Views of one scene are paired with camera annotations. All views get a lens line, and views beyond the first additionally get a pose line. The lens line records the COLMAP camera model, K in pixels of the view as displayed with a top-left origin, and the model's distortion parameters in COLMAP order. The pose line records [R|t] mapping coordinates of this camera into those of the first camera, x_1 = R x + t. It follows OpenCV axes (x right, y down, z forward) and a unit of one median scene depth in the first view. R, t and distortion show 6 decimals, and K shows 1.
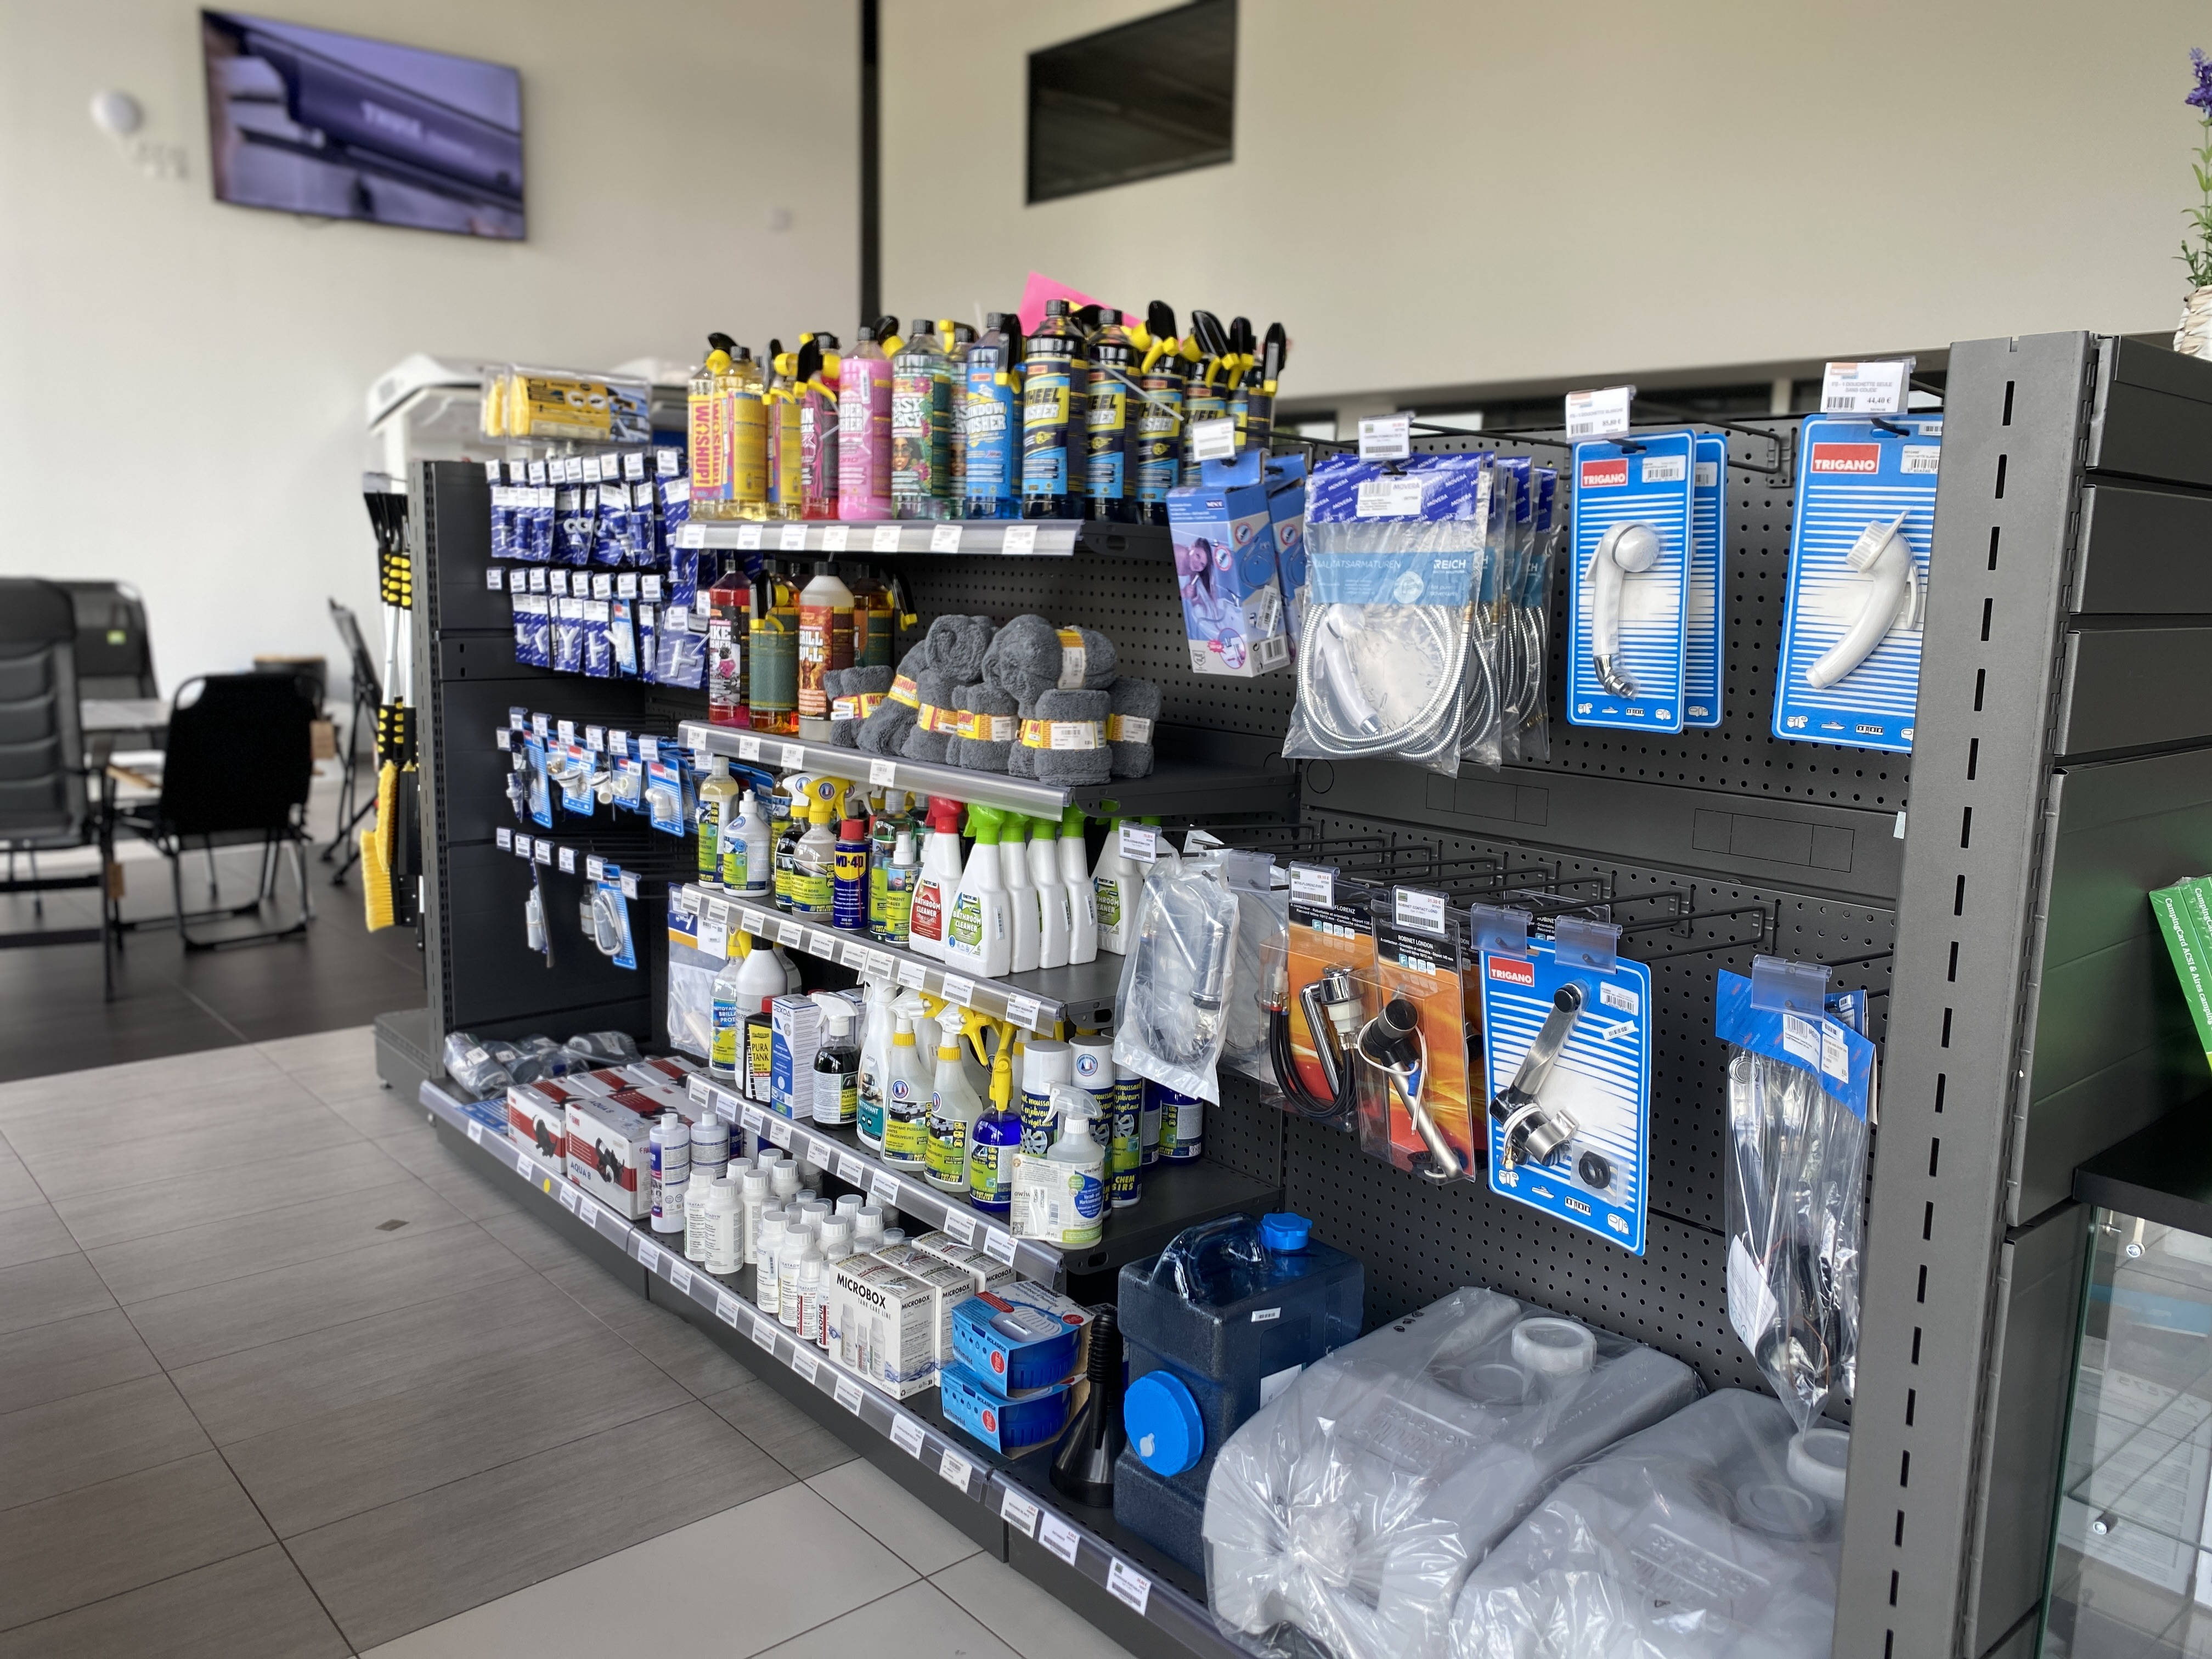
lens RADIAL K [[1706.5, 0, 1114.7], [0, 1706.5, 827.6], [0, 0, 1]] dist [0.016042, -0.011745]
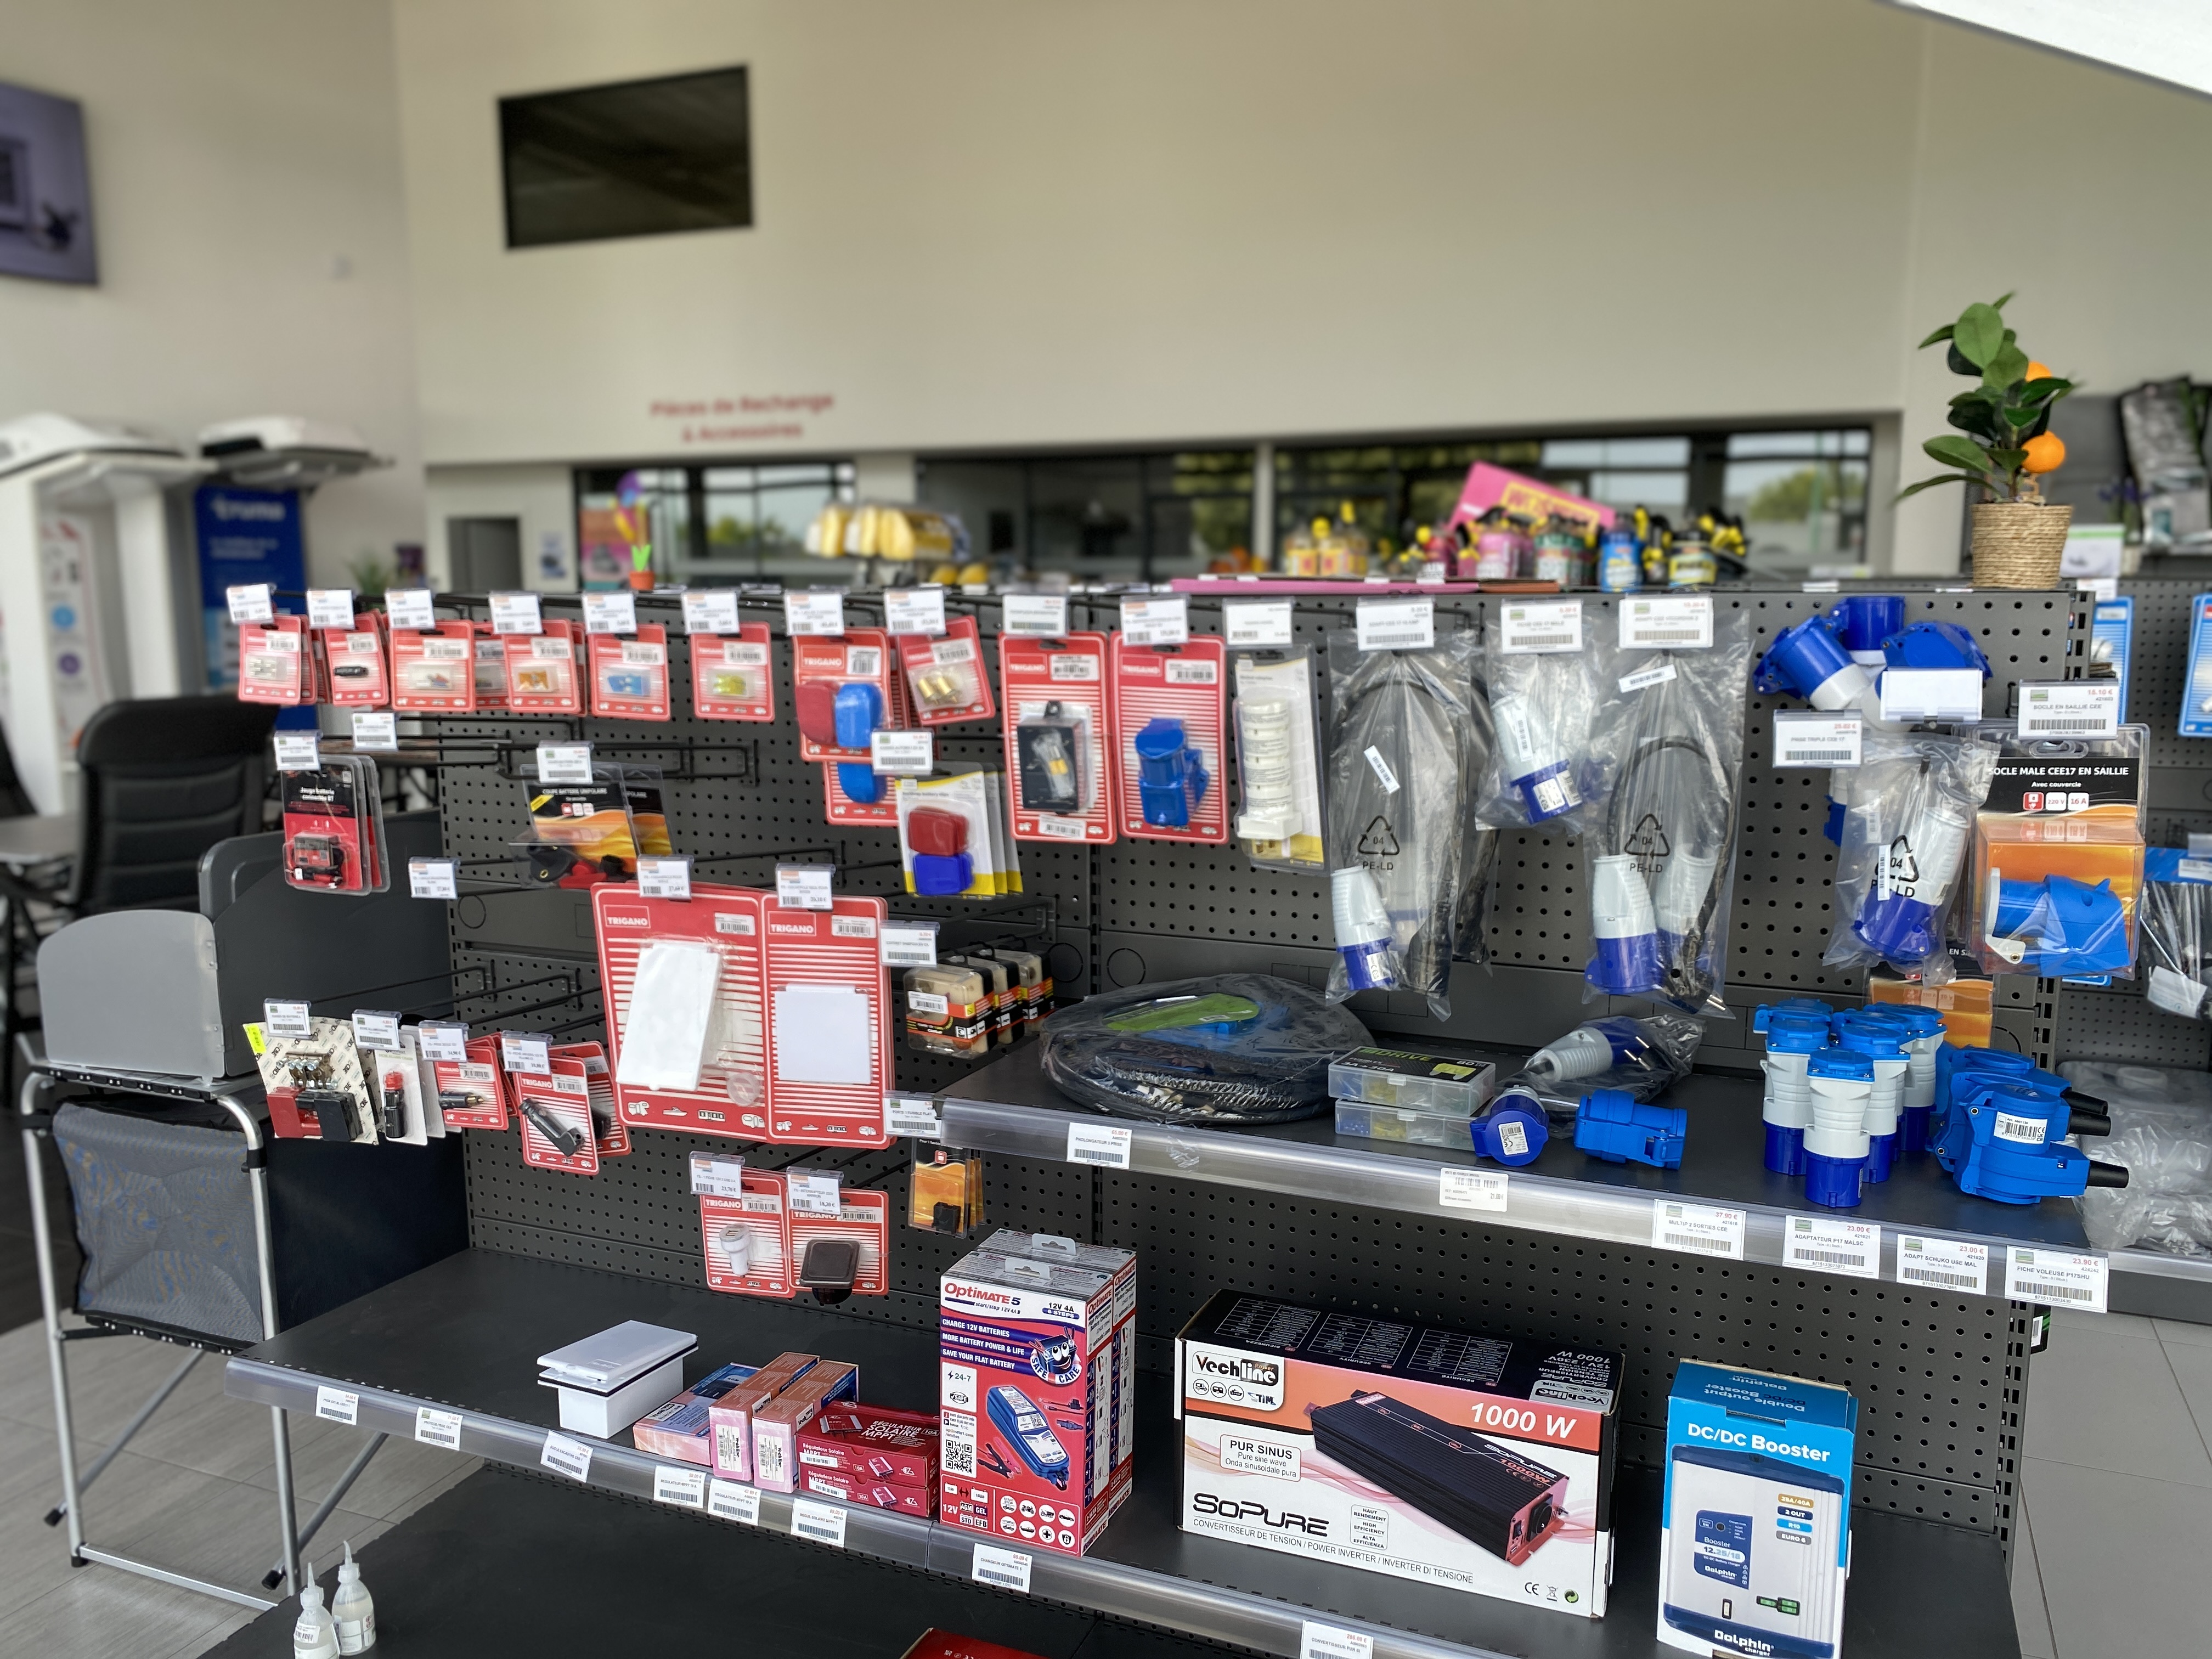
lens RADIAL K [[1706.5, 0, 1116.7], [0, 1706.5, 833.5], [0, 0, 1]] dist [0.016042, -0.011745]
pose [[0.896965, -0.091495, 0.432531, -0.275206], [0.093286, 0.995492, 0.017128, -0.013965], [-0.432148, 0.024986, 0.901456, -0.060903]]
